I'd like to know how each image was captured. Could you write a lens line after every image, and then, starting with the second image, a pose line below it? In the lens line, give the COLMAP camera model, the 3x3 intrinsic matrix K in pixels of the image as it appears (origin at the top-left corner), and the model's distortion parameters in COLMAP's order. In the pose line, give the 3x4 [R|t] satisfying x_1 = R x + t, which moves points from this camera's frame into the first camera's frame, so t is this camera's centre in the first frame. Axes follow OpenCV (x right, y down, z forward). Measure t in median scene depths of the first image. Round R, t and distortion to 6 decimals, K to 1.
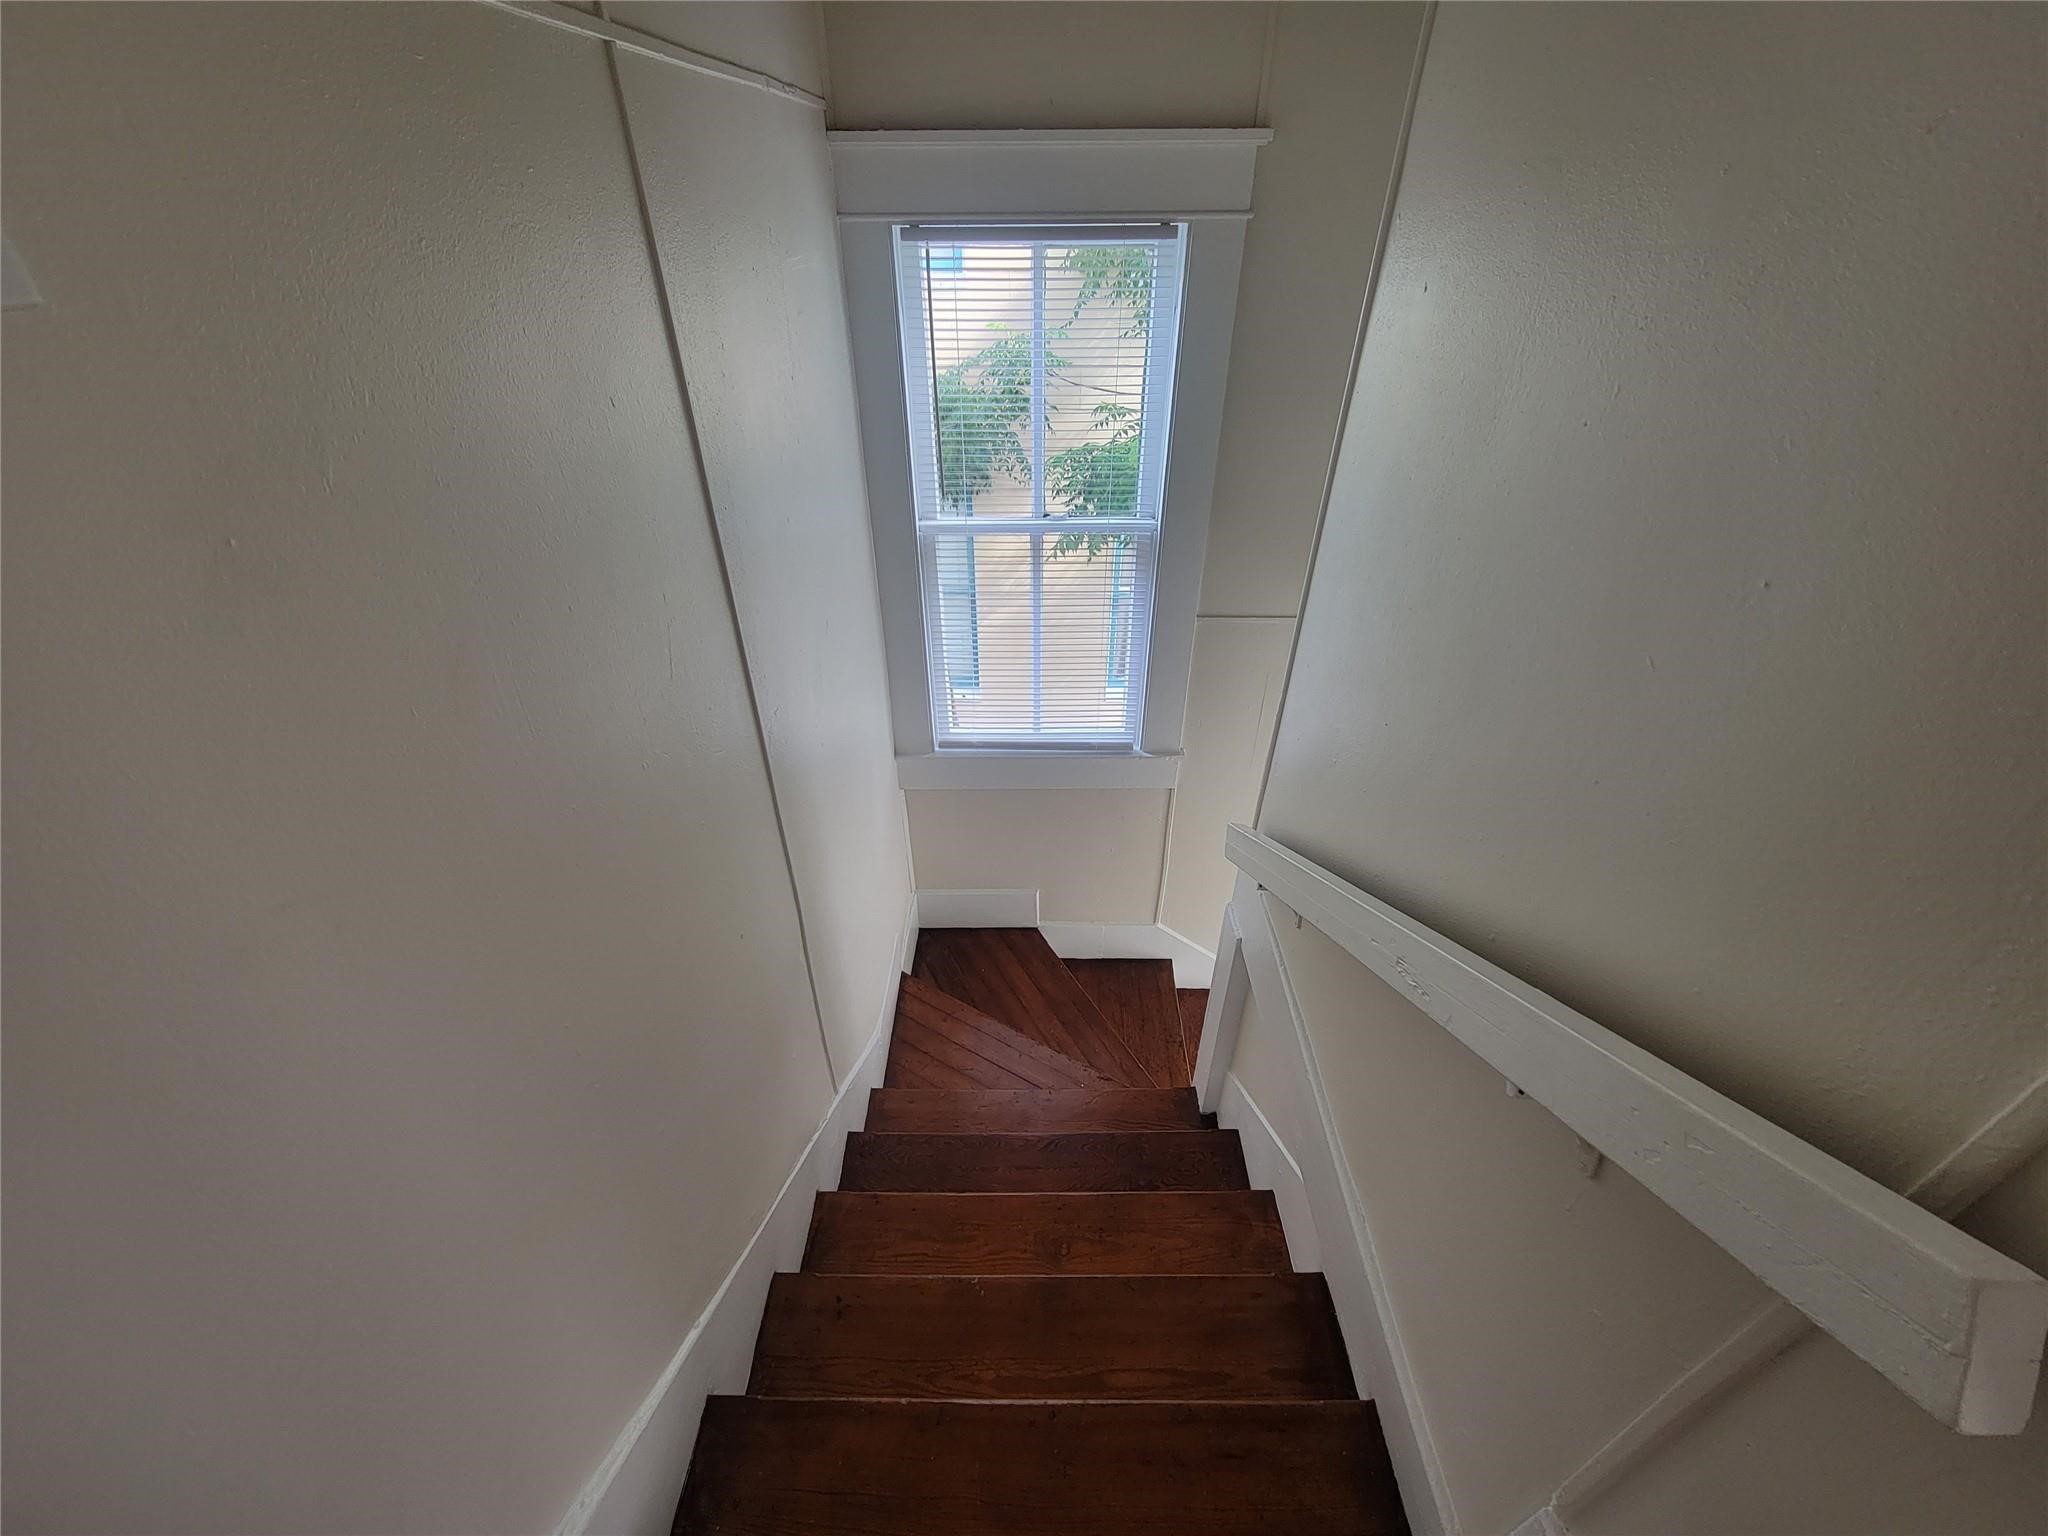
lens RADIAL K [[835.5, 0, 1030.1], [0, 835.5, 781.1], [0, 0, 1]] dist [-0.007321, 0.000451]
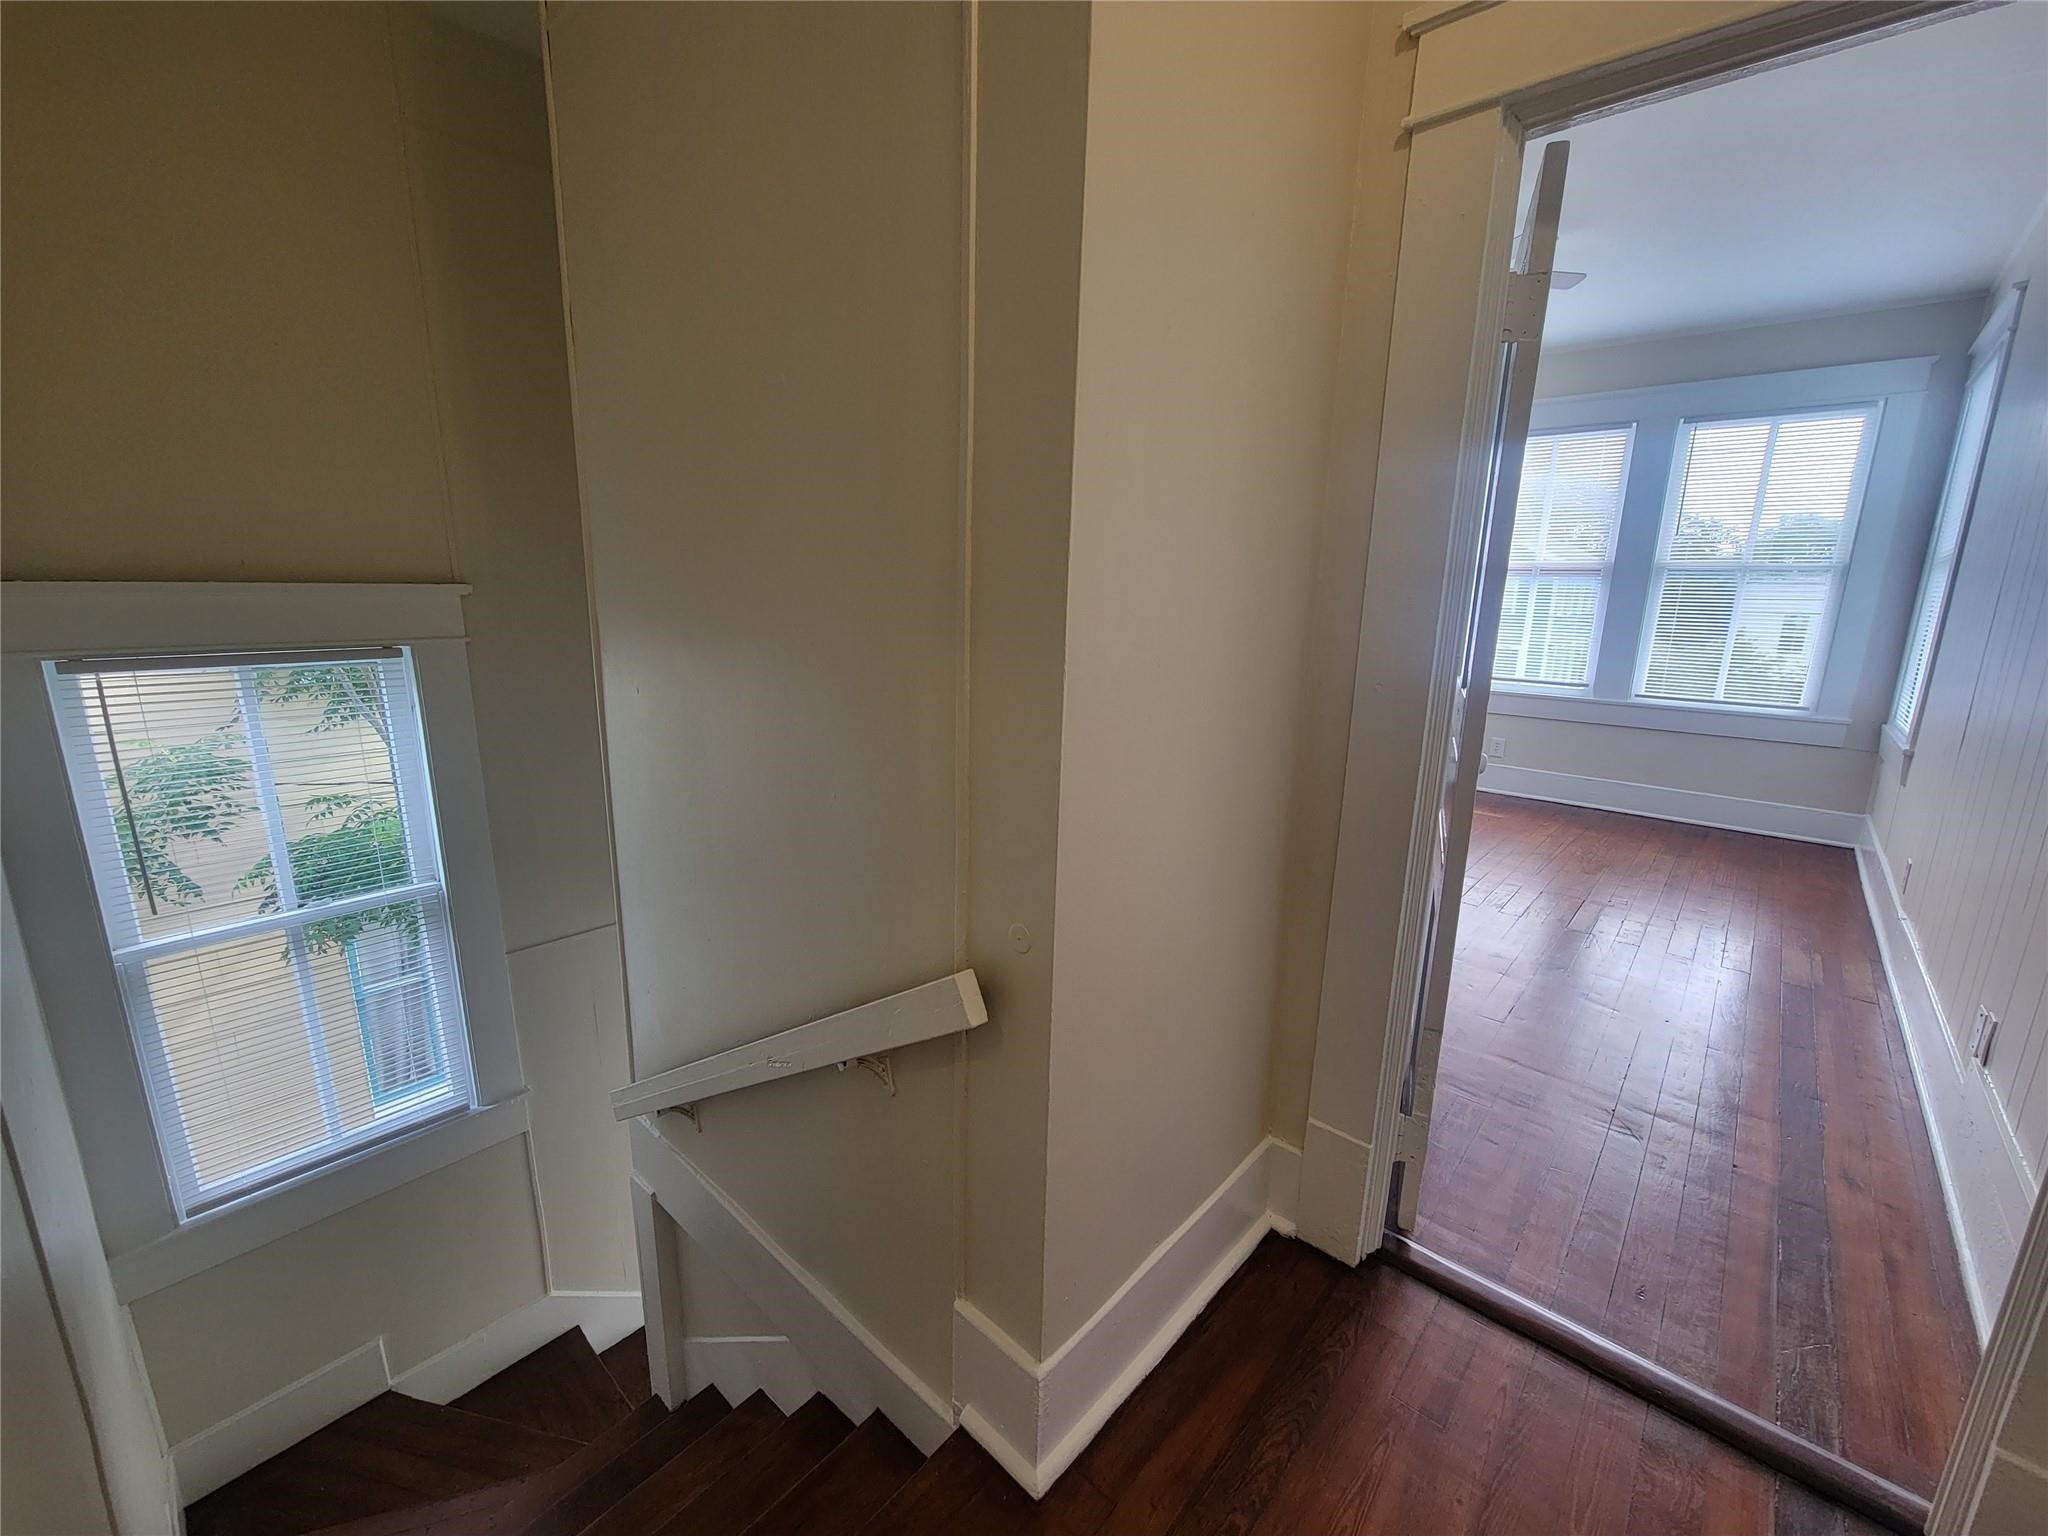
lens RADIAL K [[835.5, 0, 1030.1], [0, 835.5, 781.1], [0, 0, 1]] dist [-0.007321, 0.000451]
pose [[0.654670, -0.160710, 0.738633, -0.118027], [0.427029, 0.884912, -0.185950, 0.094947], [-0.623741, 0.437153, 0.647954, -0.215446]]
